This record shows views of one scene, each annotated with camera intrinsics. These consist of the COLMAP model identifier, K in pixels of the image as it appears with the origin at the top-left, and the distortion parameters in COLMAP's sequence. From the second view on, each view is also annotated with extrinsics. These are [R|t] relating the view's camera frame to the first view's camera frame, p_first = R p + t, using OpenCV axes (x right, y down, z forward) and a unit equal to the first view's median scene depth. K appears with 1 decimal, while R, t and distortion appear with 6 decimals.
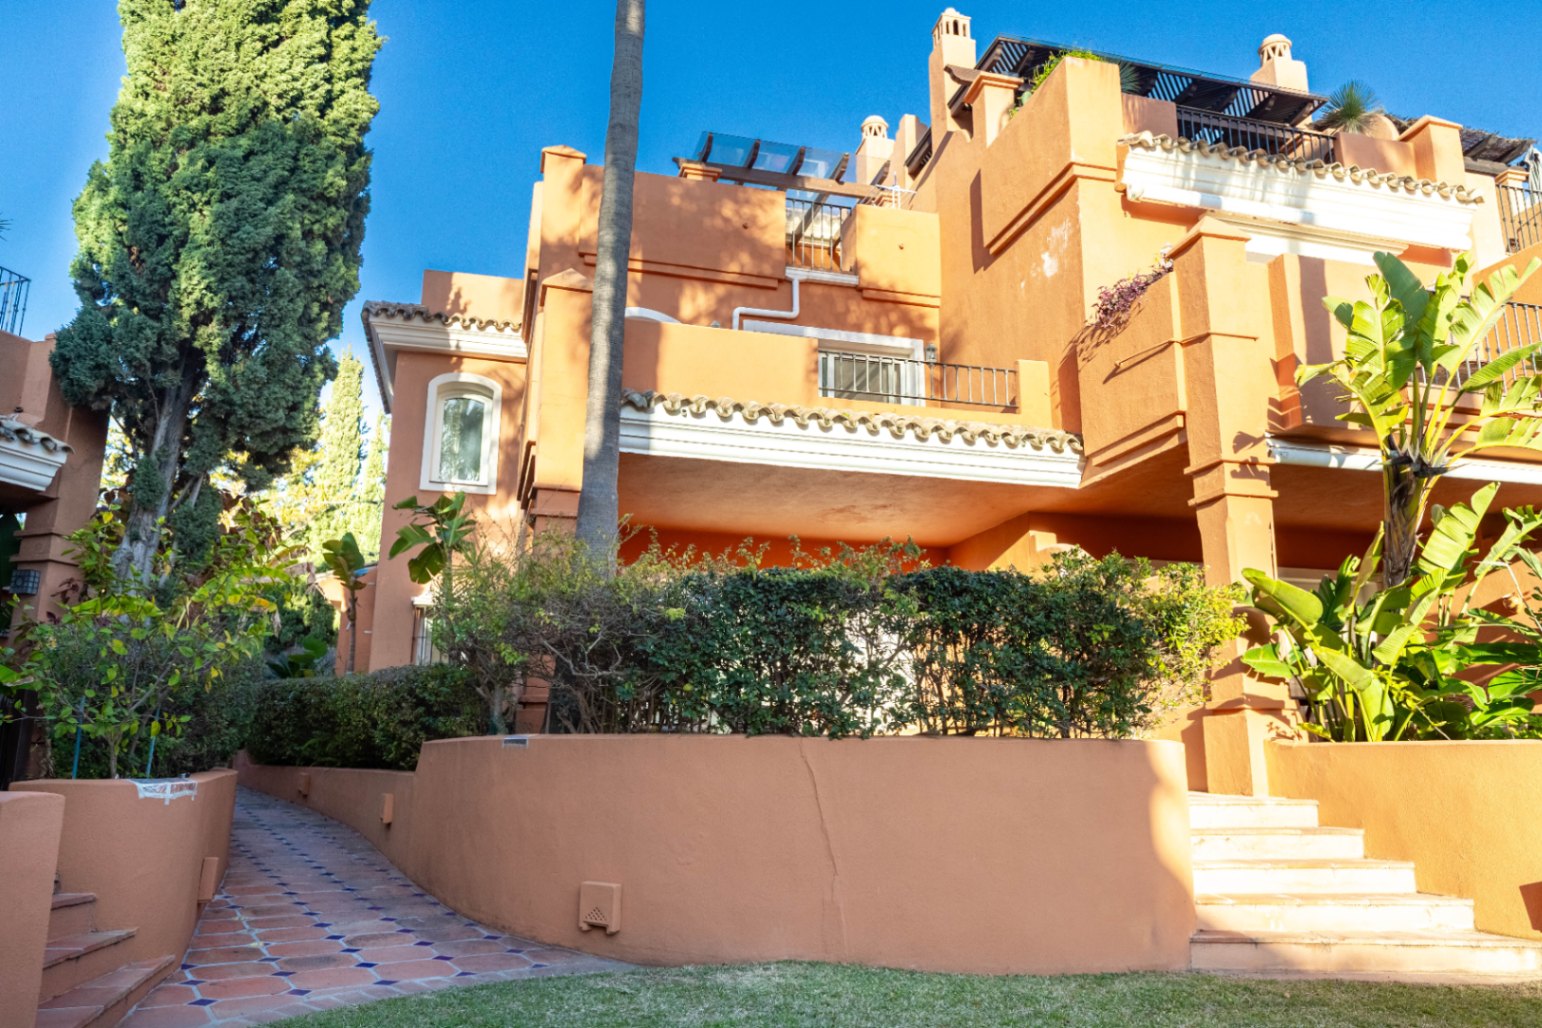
lens RADIAL K [[1068.8, 0, 770.8], [0, 1068.8, 510.1], [0, 0, 1]] dist [0.000851, -0.004609]
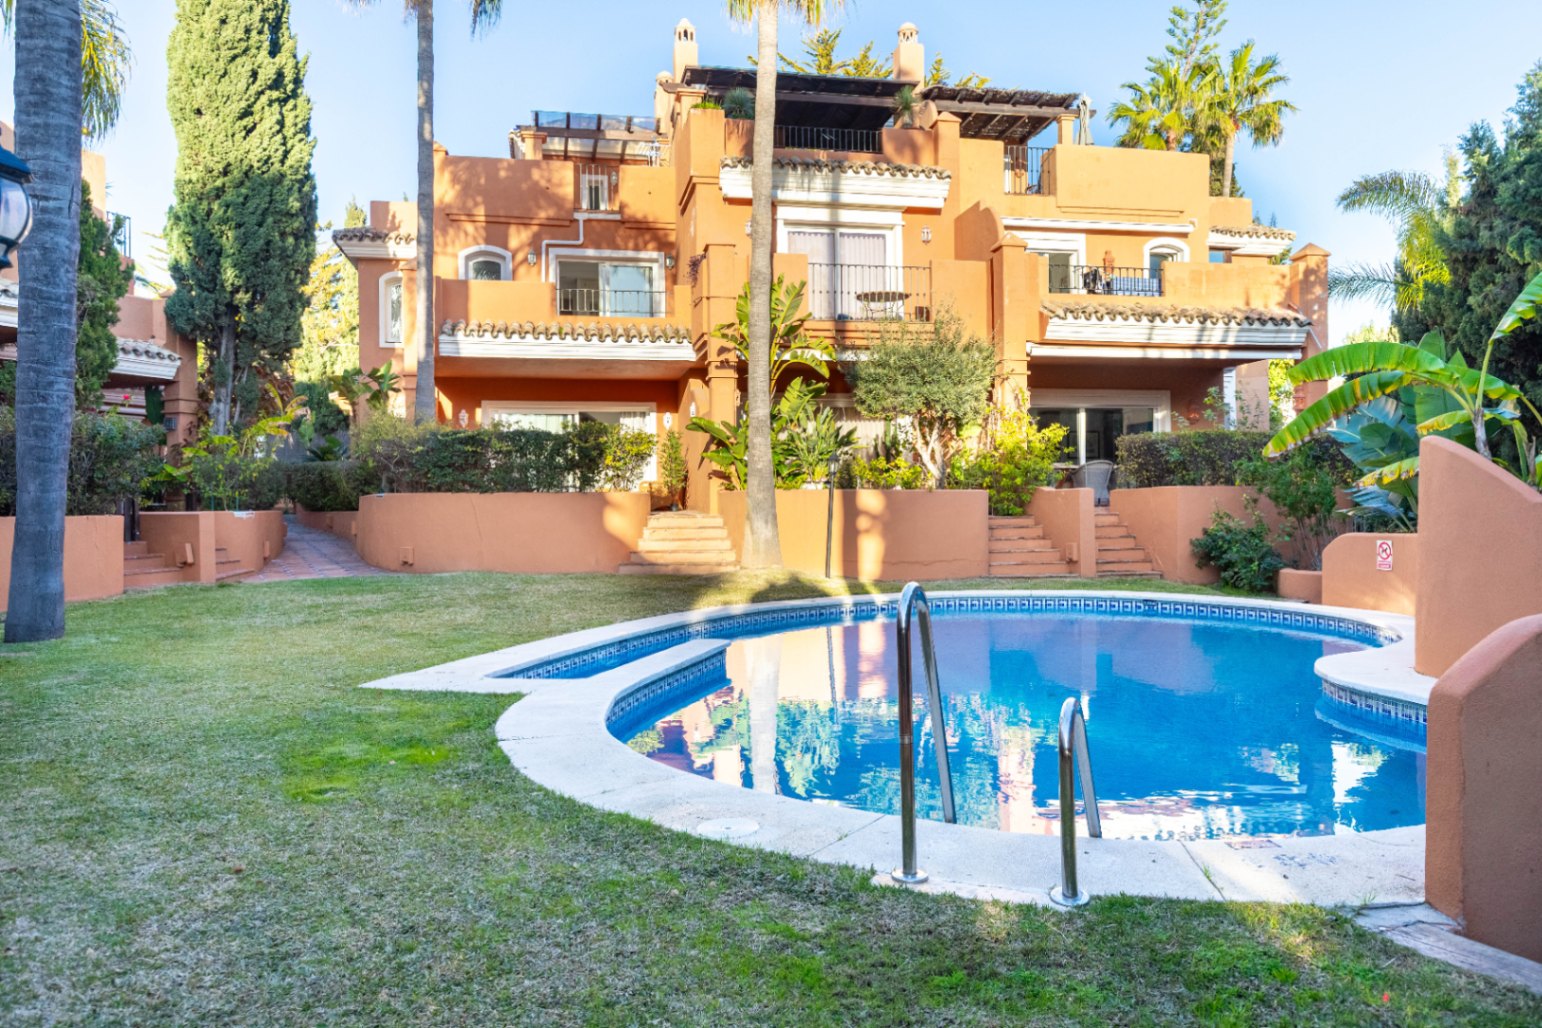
lens RADIAL K [[1068.8, 0, 771.0], [0, 1068.8, 514.6], [0, 0, 1]] dist [0.000851, -0.004609]
pose [[0.997708, -0.013656, -0.066271, 0.559378], [0.028652, 0.972544, 0.230949, -0.194641], [0.061298, -0.232319, 0.970706, -0.917761]]
